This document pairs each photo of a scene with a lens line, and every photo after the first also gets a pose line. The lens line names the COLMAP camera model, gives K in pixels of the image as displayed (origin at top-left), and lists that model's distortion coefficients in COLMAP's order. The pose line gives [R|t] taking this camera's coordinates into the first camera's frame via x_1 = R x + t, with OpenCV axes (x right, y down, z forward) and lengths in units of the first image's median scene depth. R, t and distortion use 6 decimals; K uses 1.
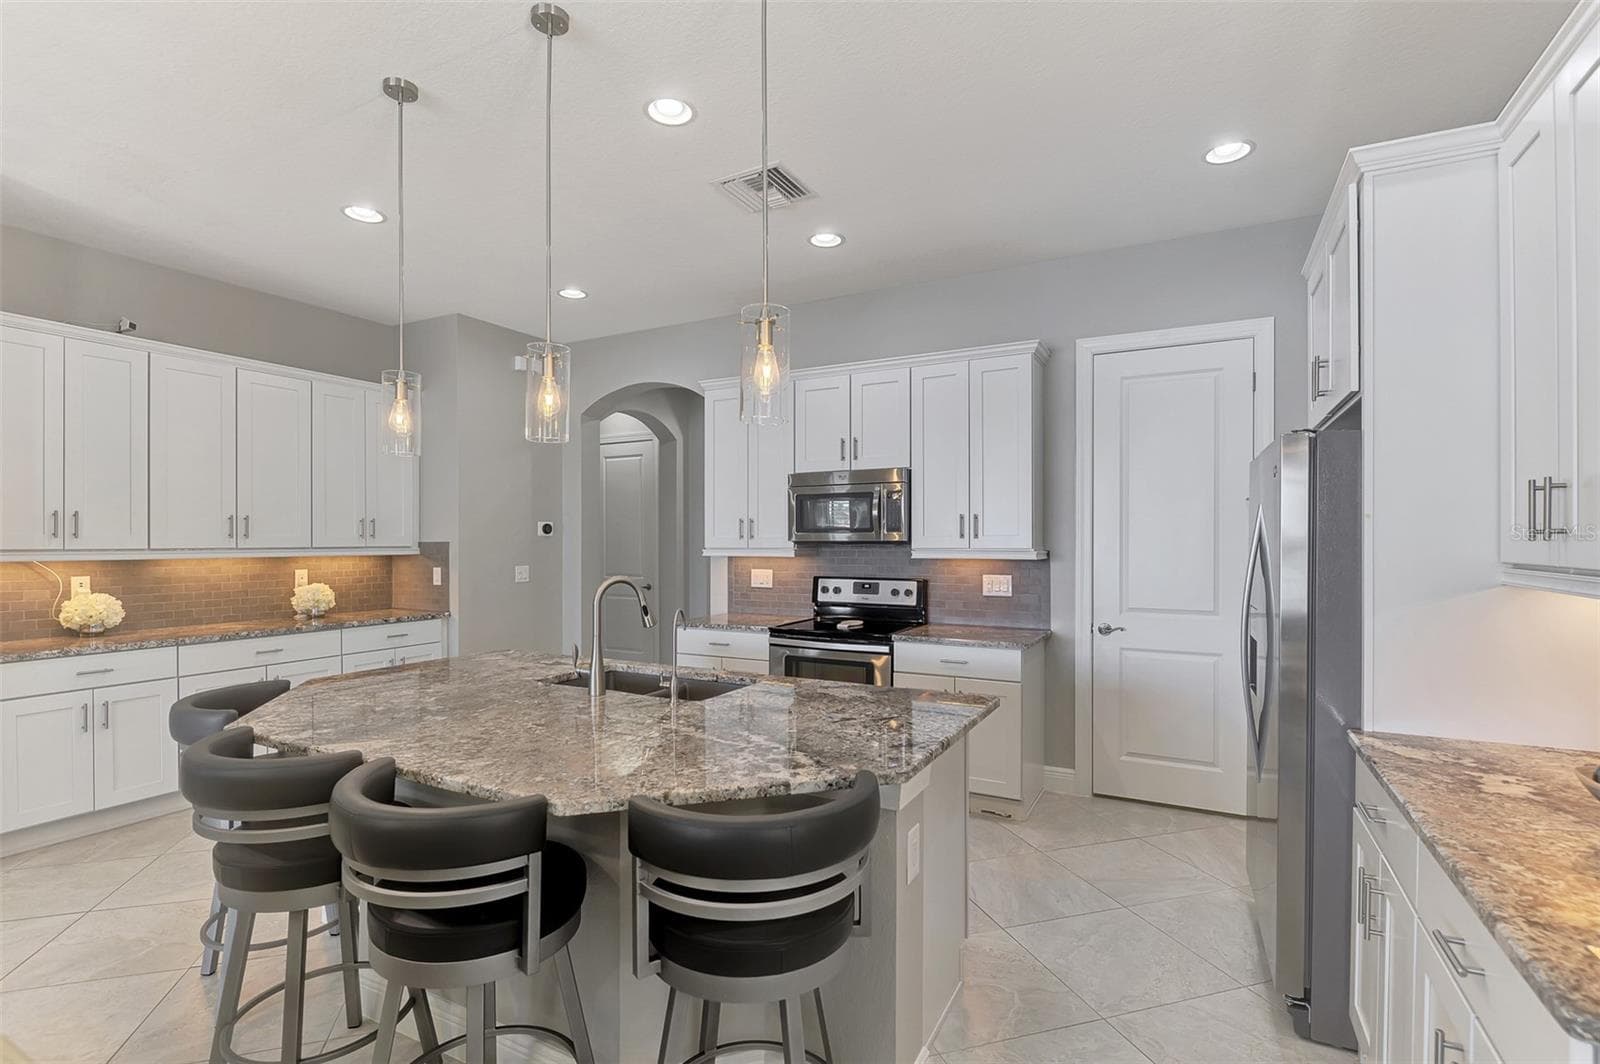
lens RADIAL K [[744.1, 0, 803.8], [0, 744.1, 540.1], [0, 0, 1]] dist [-0.002289, -0.001631]
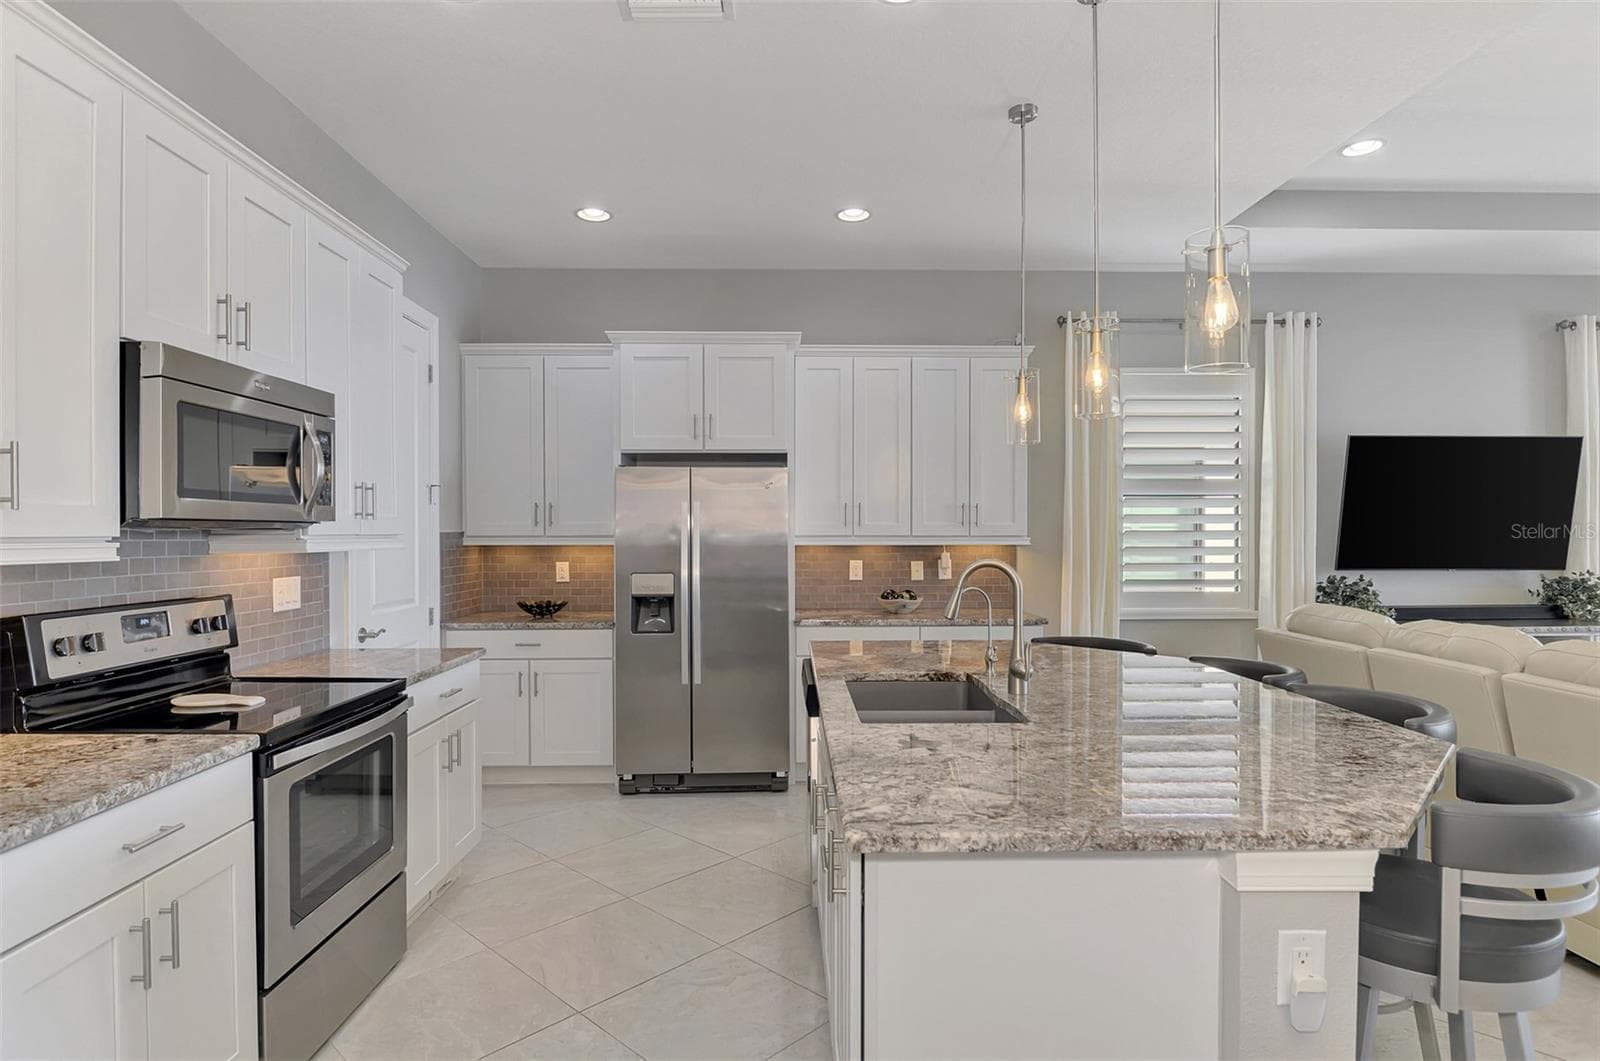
lens RADIAL K [[834.9, 0, 796.0], [0, 834.9, 538.2], [0, 0, 1]] dist [-0.009664, 0.000419]
pose [[-0.481870, -0.003602, 0.876236, -0.570278], [0.001830, 0.999985, 0.005117, 0.010755], [-0.876241, 0.004070, -0.481856, 0.957721]]
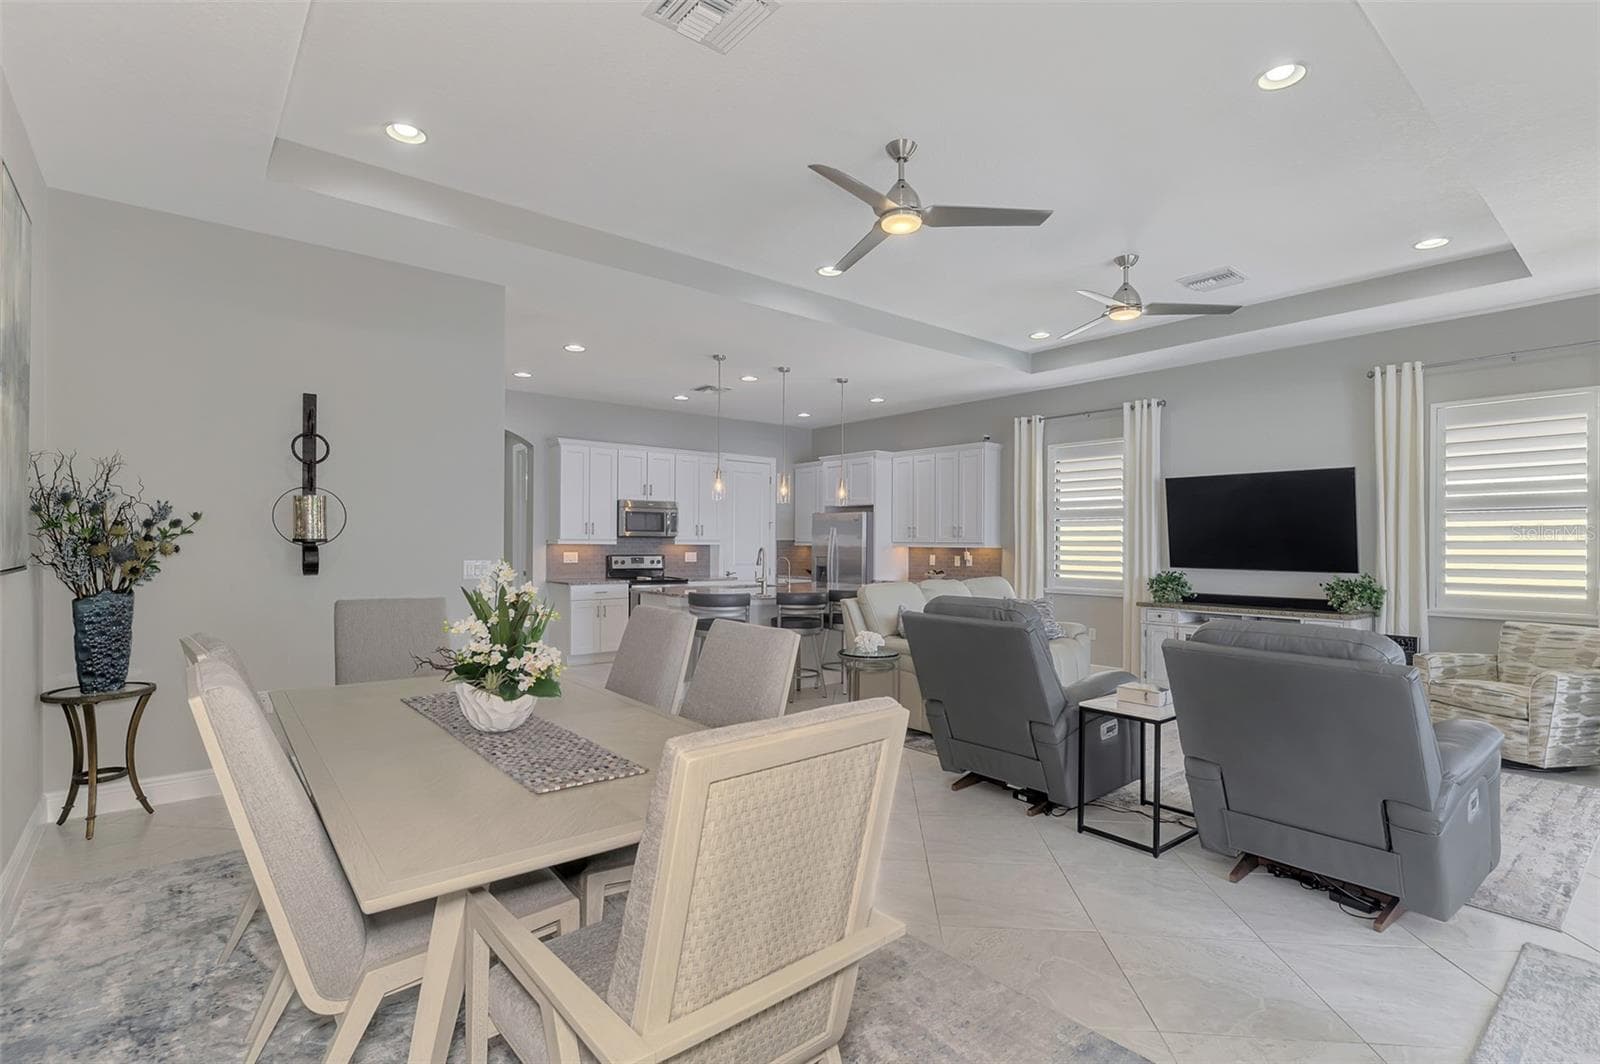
lens RADIAL K [[744.1, 0, 797.3], [0, 744.1, 537.3], [0, 0, 1]] dist [-0.002289, -0.001631]
pose [[0.384204, 0.009542, 0.923199, -1.643500], [-0.006949, 0.999948, -0.007443, 0.016811], [-0.923222, -0.003556, 0.384250, -0.134343]]
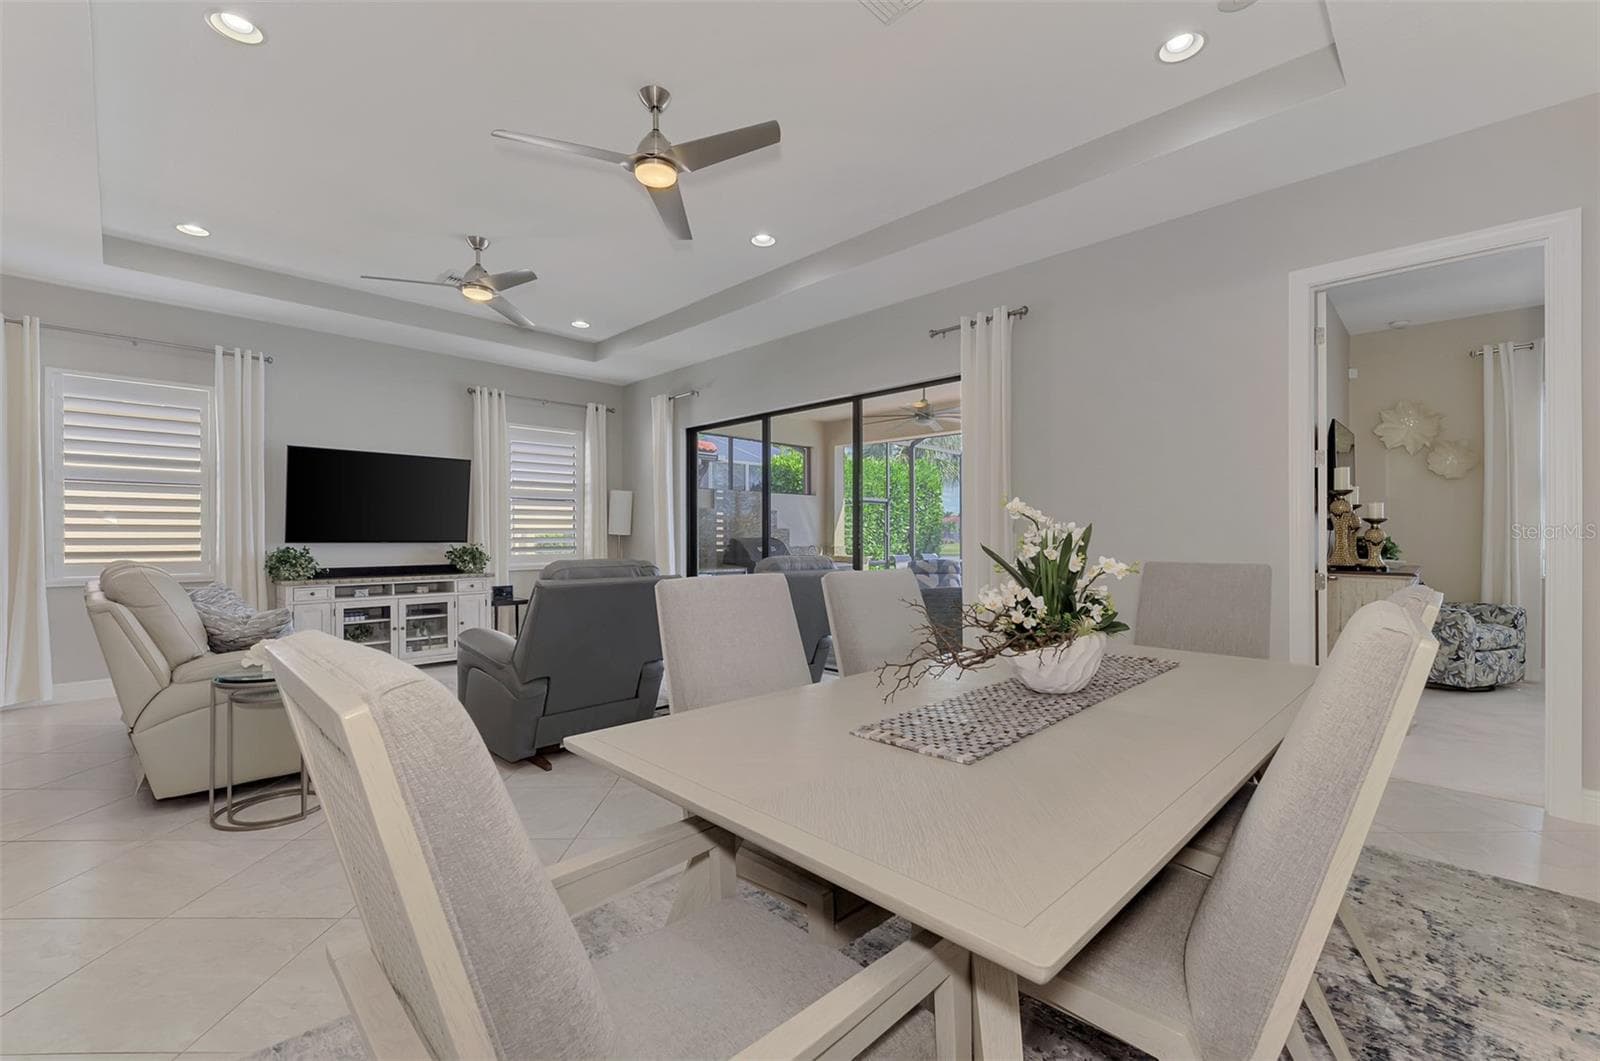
lens RADIAL K [[664.8, 0, 802.5], [0, 664.8, 537.8], [0, 0, 1]] dist [0.001244, -0.000045]
pose [[-0.960051, 0.001085, 0.279822, -1.221417], [0.001648, 0.999997, 0.001777, 0.051916], [-0.279819, 0.002167, -0.960050, 0.687282]]
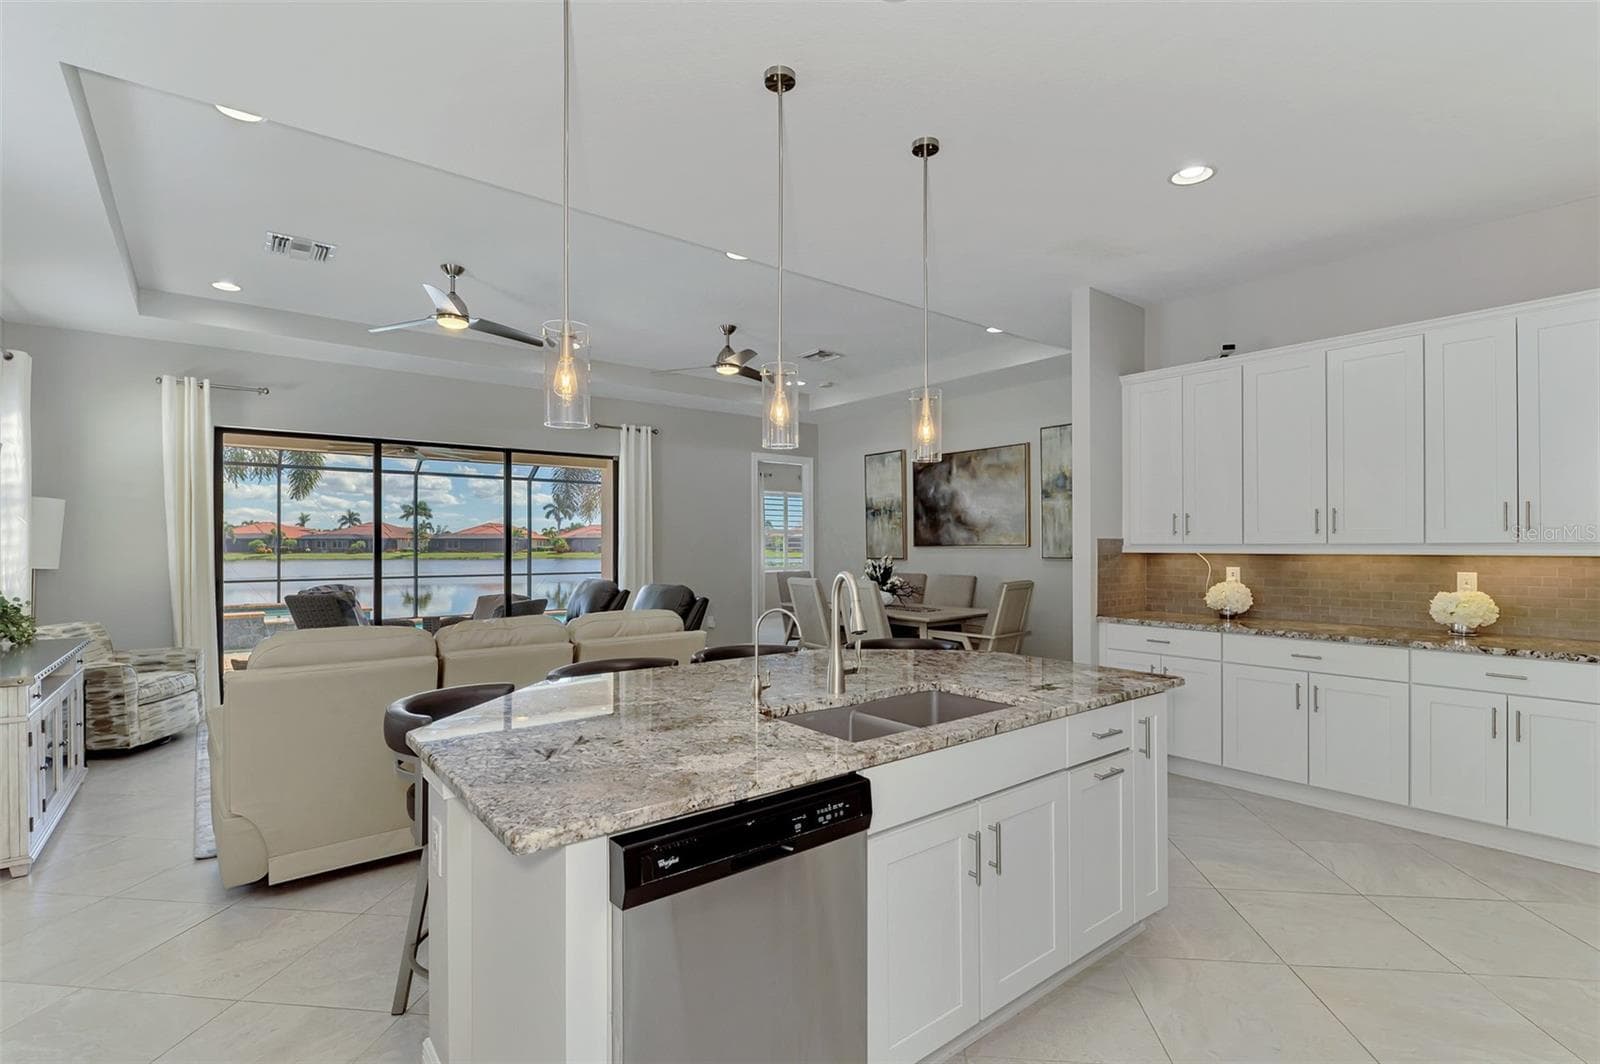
lens RADIAL K [[744.1, 0, 802.4], [0, 744.1, 539.0], [0, 0, 1]] dist [-0.002289, -0.001631]
pose [[-0.396861, -0.003686, -0.917871, 0.354035], [0.003786, 0.999977, -0.005653, 0.007030], [0.917871, -0.005719, -0.396838, 0.752316]]
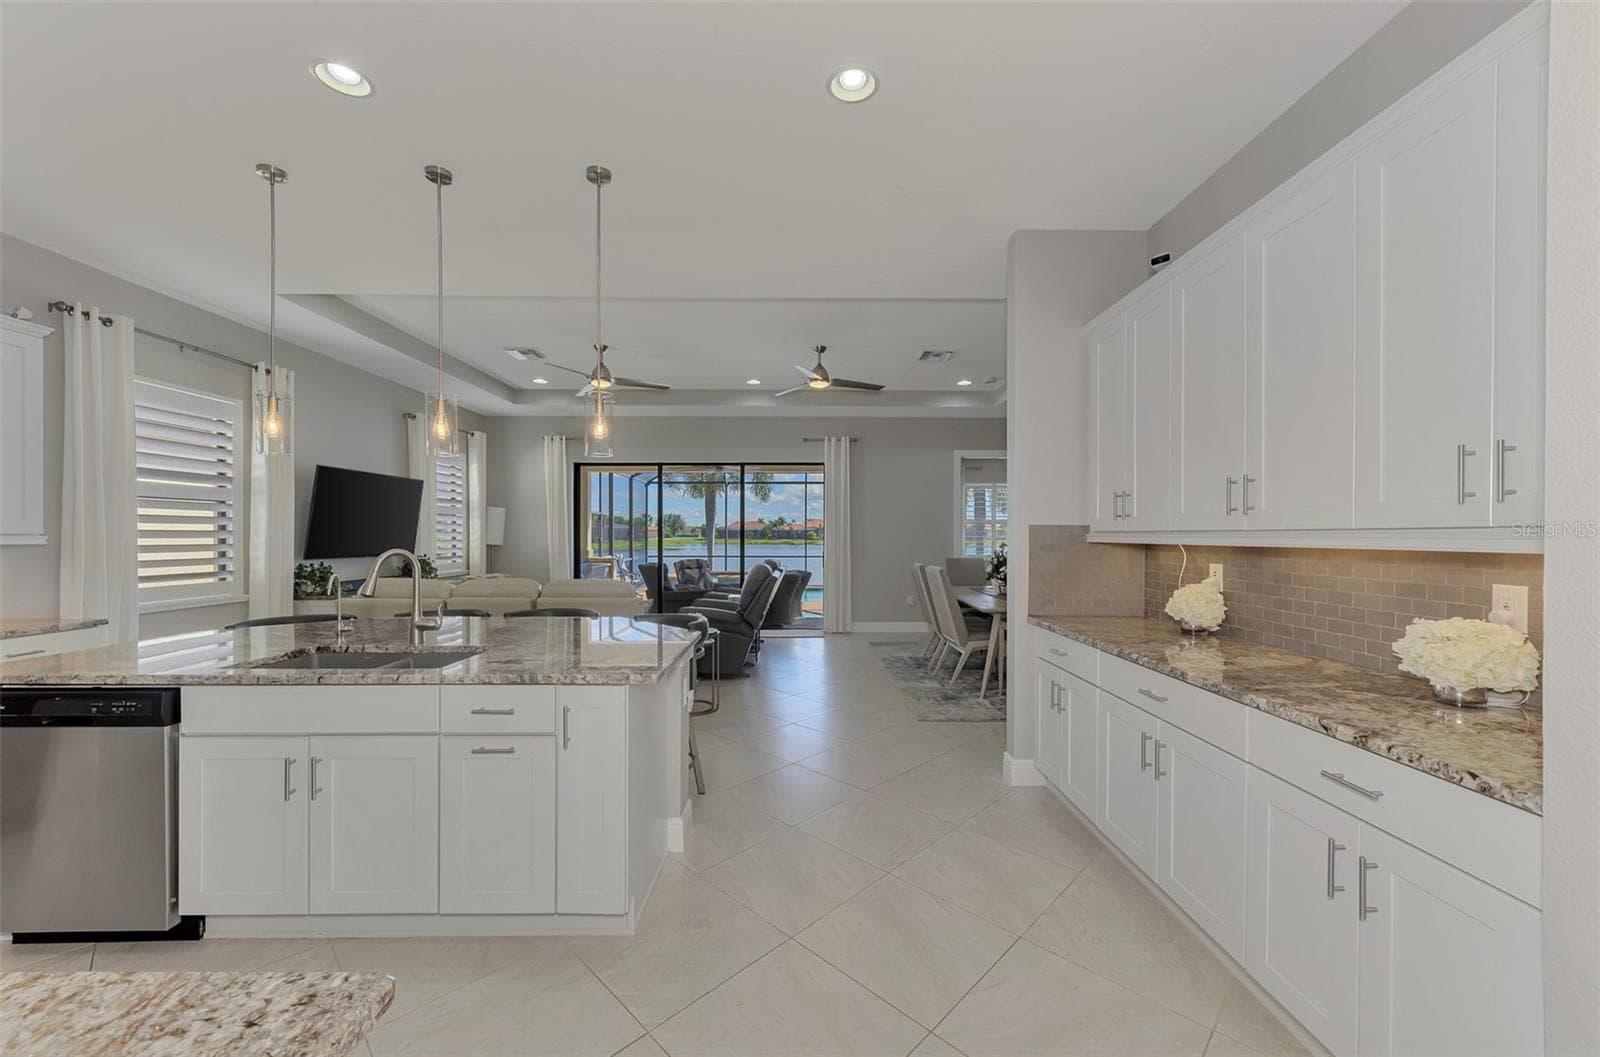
lens RADIAL K [[608.4, 0, 805.1], [0, 608.4, 532.3], [0, 0, 1]] dist [-0.002125, 0.000002]
pose [[-0.877800, -0.002065, -0.479022, -0.207549], [-0.000180, 0.999992, -0.003982, 0.014034], [0.479026, -0.003409, -0.877794, 1.241879]]
